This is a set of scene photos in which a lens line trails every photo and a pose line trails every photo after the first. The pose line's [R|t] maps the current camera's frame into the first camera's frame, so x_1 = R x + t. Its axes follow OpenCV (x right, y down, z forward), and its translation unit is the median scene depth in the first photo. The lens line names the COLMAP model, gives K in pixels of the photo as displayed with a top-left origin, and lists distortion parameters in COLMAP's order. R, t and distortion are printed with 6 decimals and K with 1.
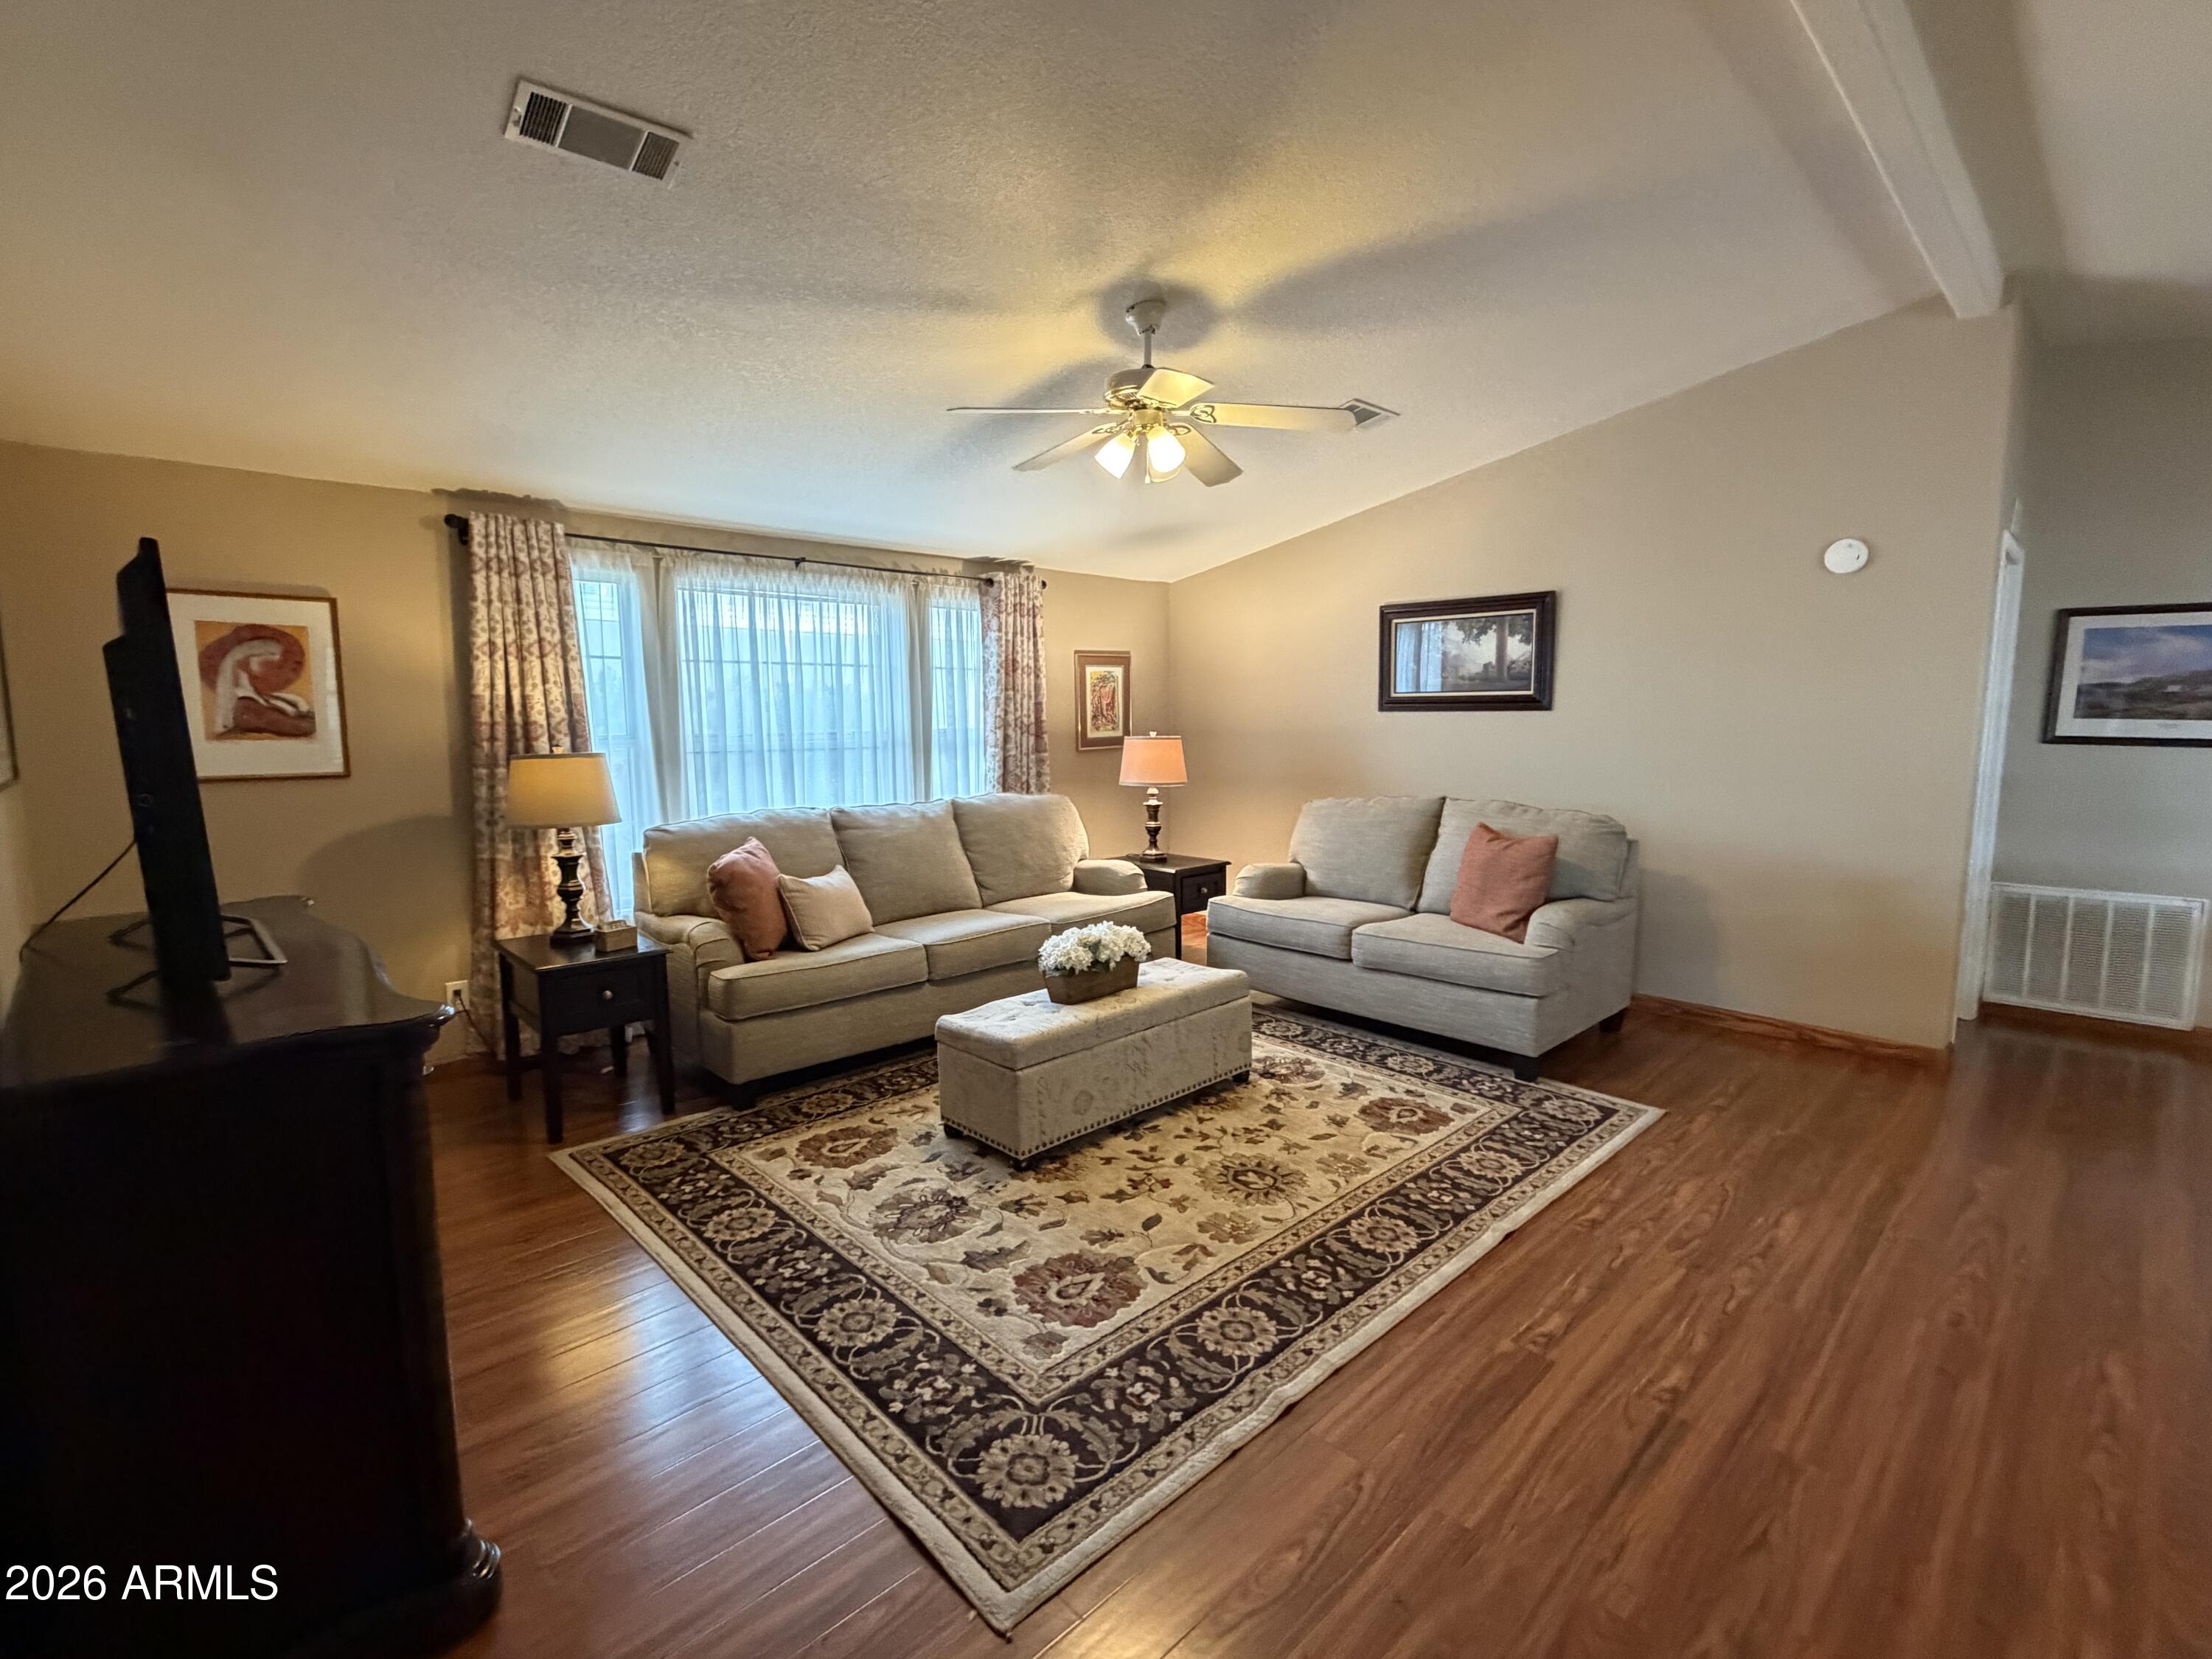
lens RADIAL K [[1035.3, 0, 1086.5], [0, 1035.3, 835.1], [0, 0, 1]] dist [-0.002030, 0.000804]
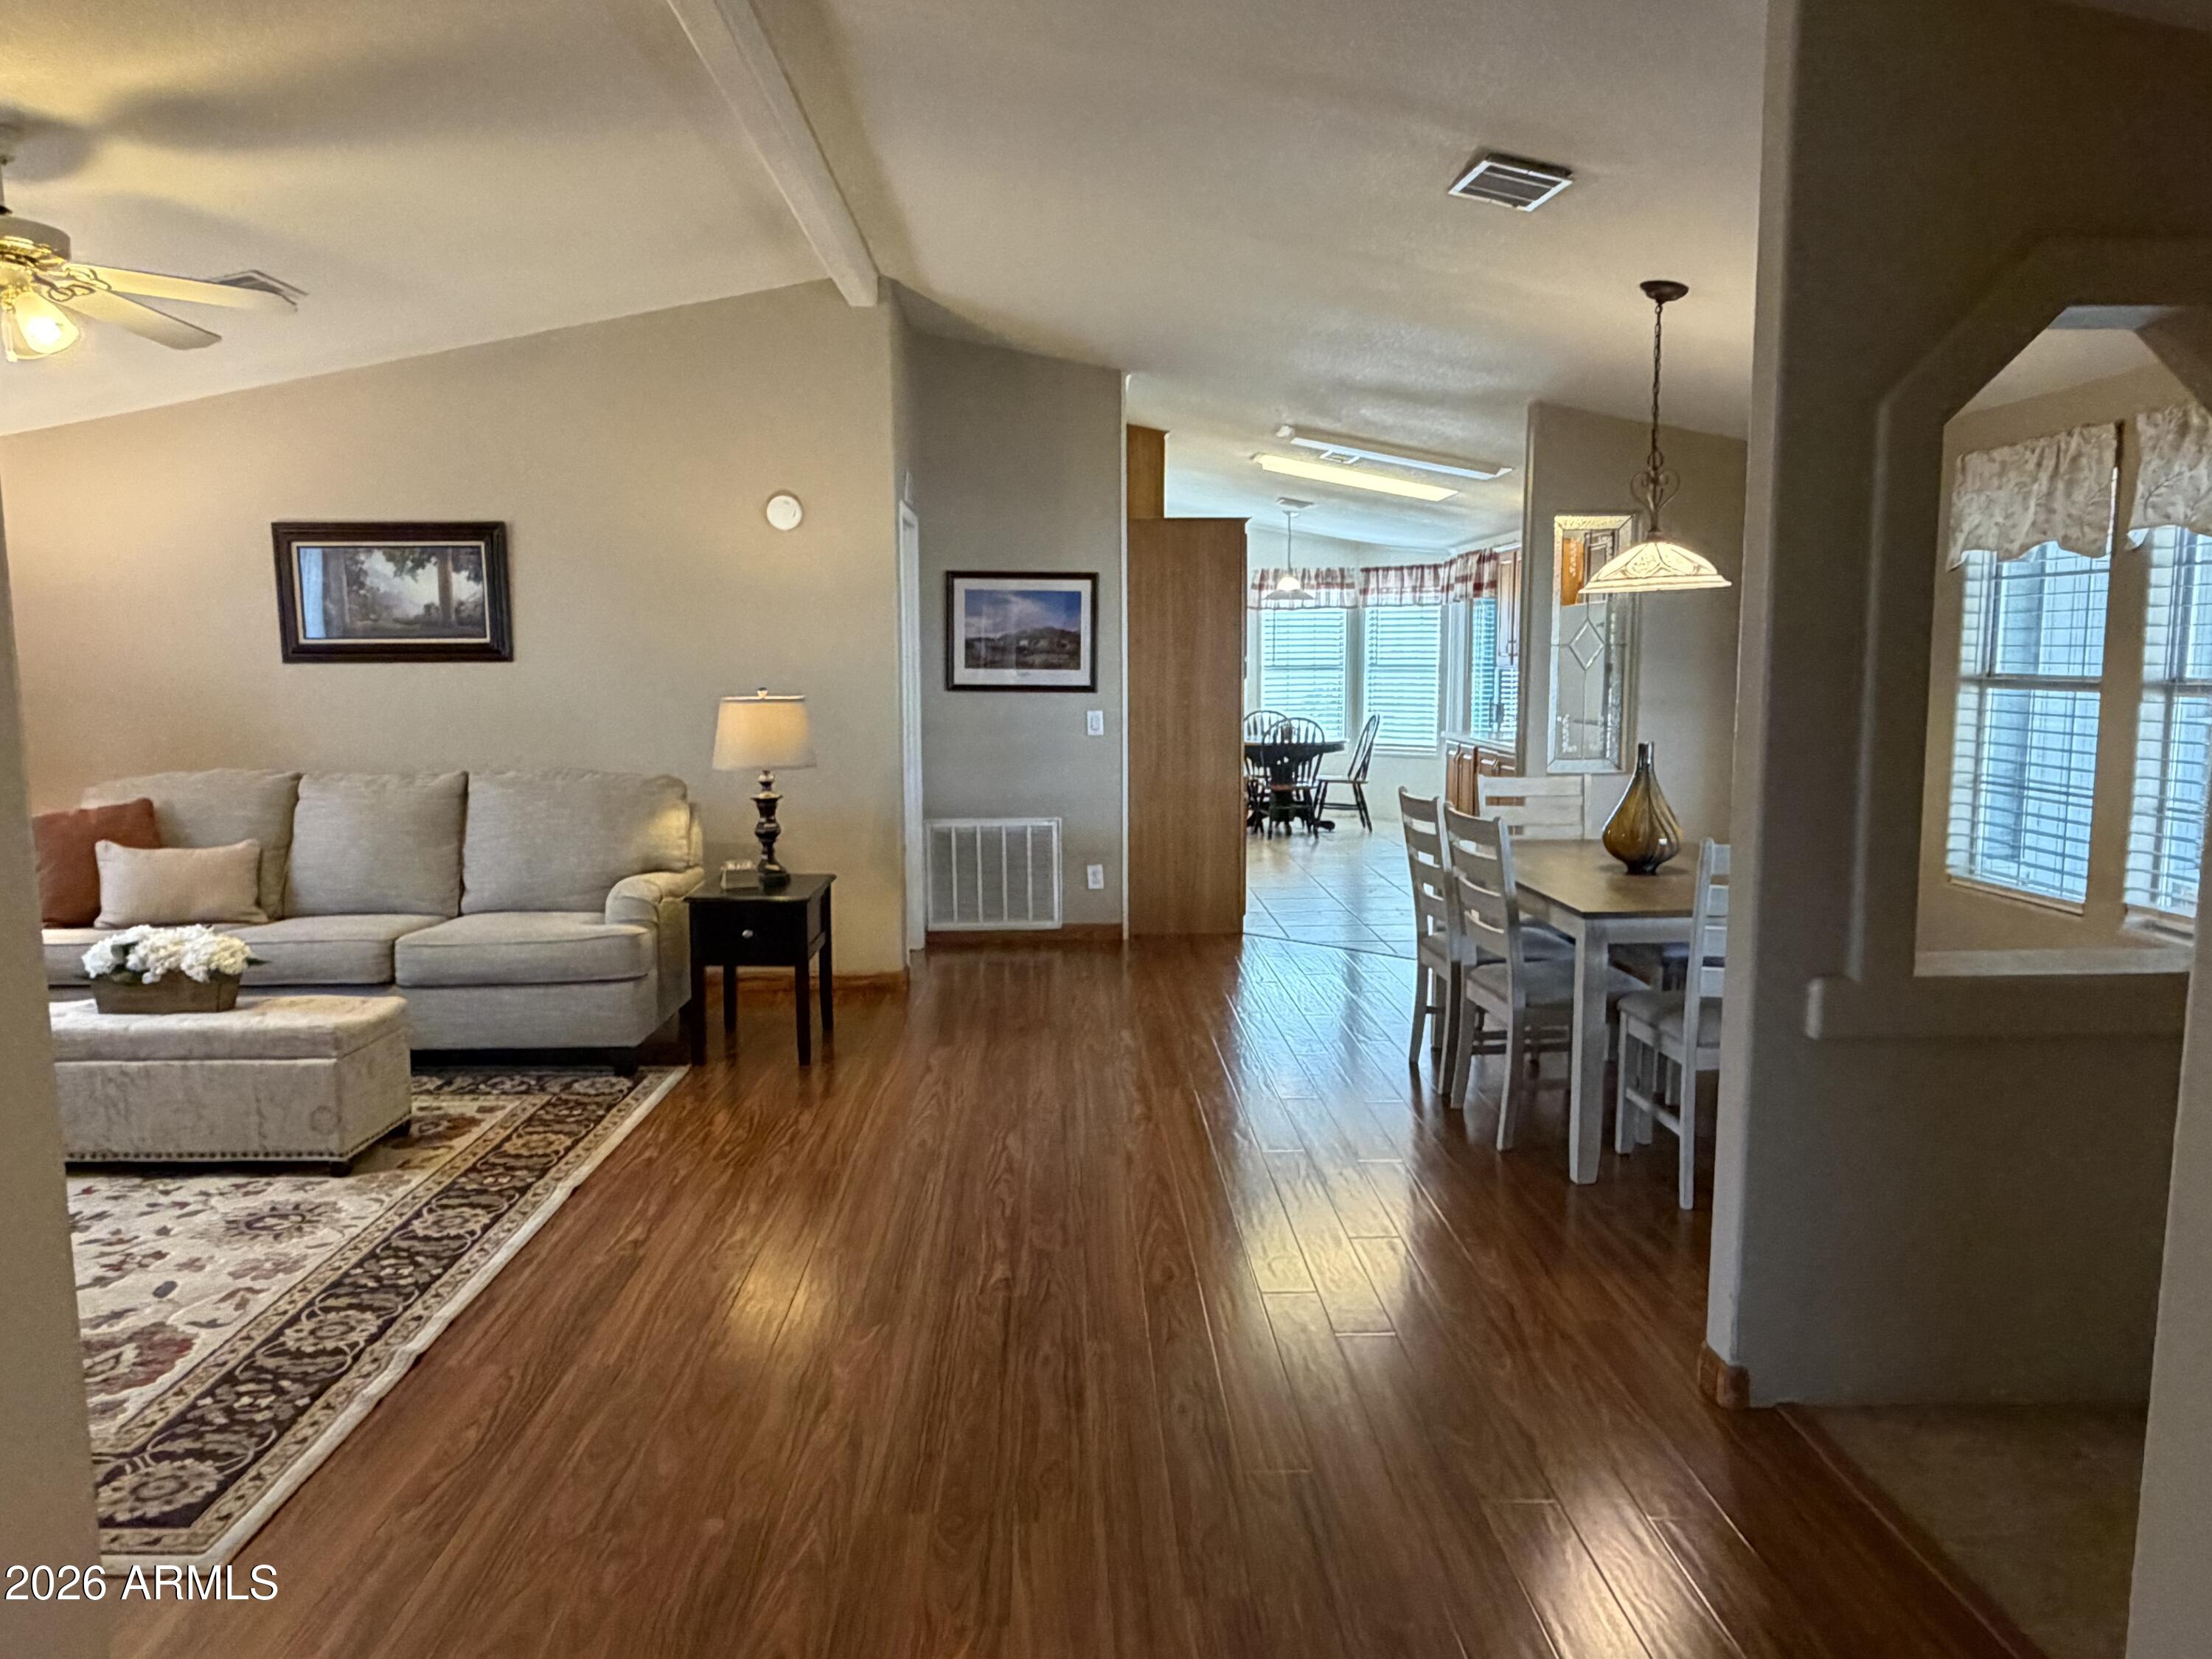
lens RADIAL K [[1557.3, 0, 1120.7], [0, 1557.3, 841.0], [0, 0, 1]] dist [0.011753, -0.006942]
pose [[0.667756, -0.086175, 0.739375, -0.284766], [0.089642, 0.995357, 0.035052, 0.042077], [-0.738963, 0.042873, 0.672380, -0.362690]]
